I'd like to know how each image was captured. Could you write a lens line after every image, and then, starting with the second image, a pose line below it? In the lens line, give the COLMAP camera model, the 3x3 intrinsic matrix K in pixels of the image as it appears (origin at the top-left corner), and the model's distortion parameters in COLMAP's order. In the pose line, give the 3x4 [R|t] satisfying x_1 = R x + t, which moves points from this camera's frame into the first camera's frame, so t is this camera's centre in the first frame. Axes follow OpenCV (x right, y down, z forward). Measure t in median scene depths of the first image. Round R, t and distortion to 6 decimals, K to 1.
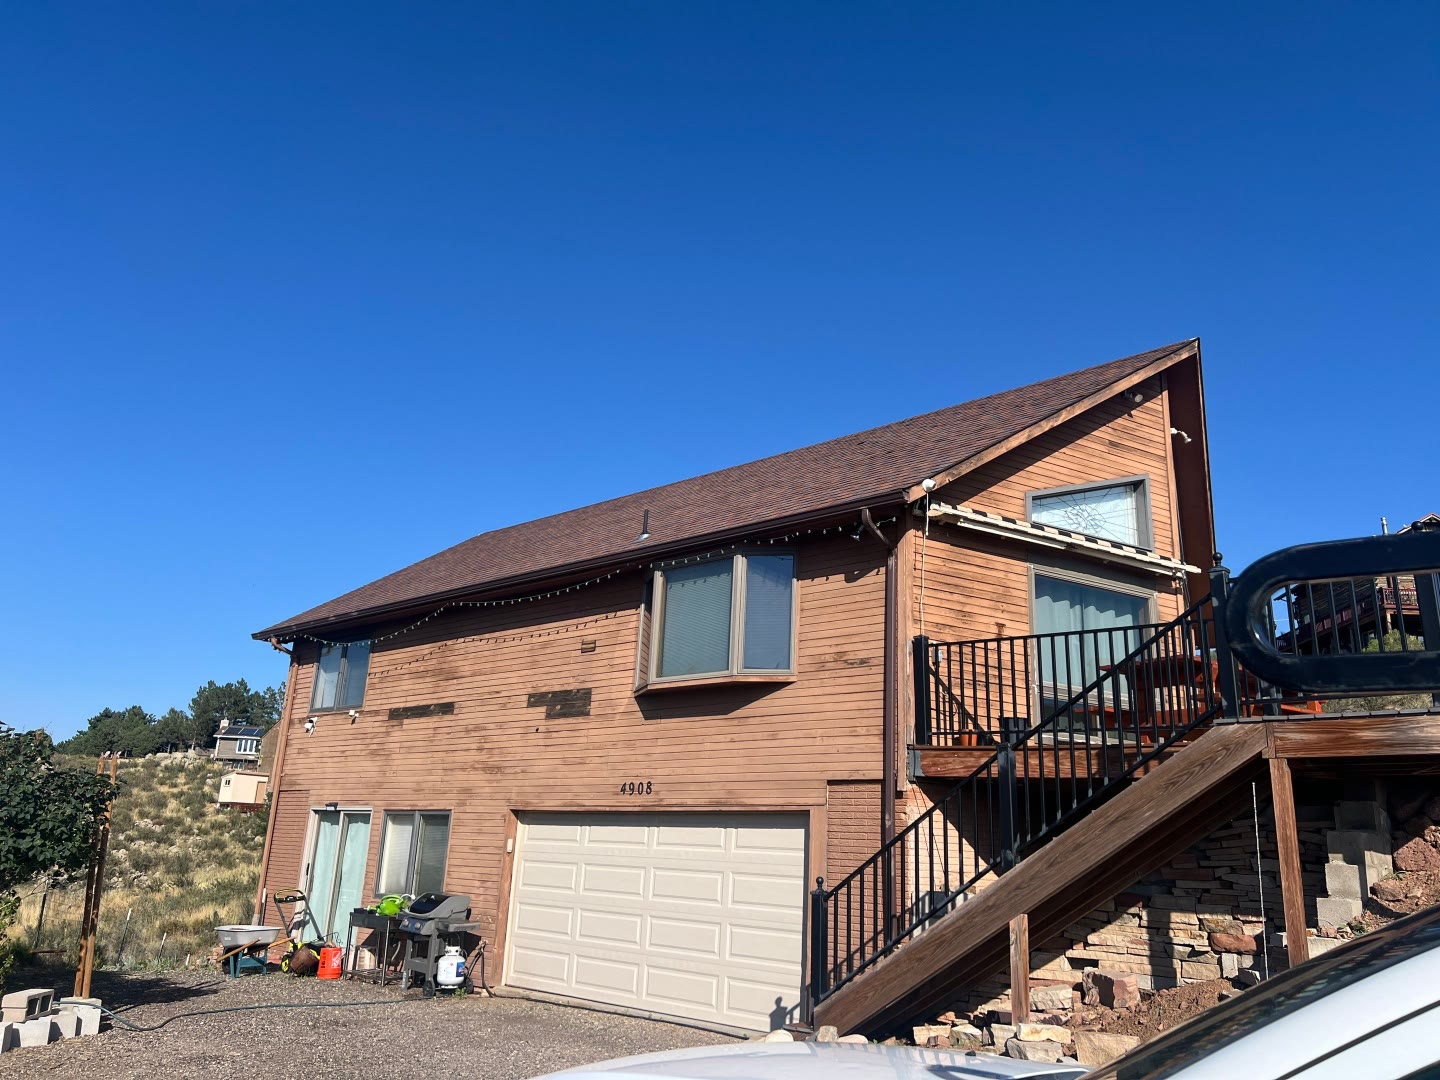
lens RADIAL K [[1084.8, 0, 720.0], [0, 1084.8, 540.0], [0, 0, 1]] dist [0.092751, -0.105764]
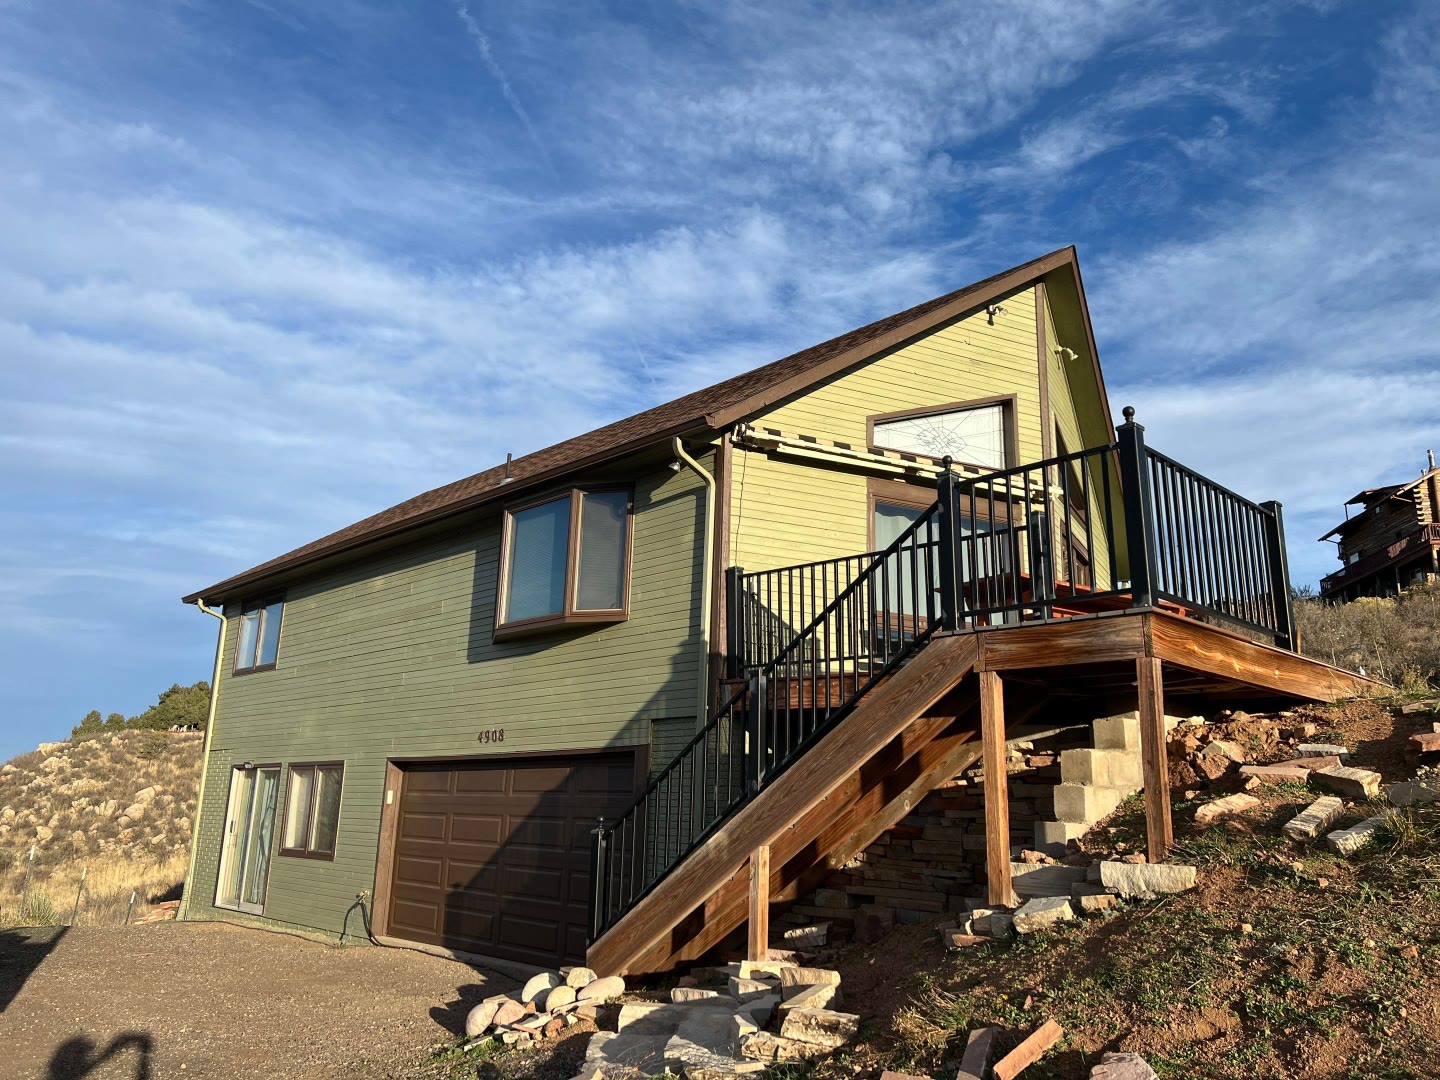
lens RADIAL K [[1084.8, 0, 720.0], [0, 1084.8, 540.0], [0, 0, 1]] dist [0.092751, -0.105764]
pose [[0.996809, -0.031095, -0.073517, 0.240233], [0.033177, 0.999077, 0.027274, 0.037539], [0.072601, -0.029626, 0.996921, 0.050777]]
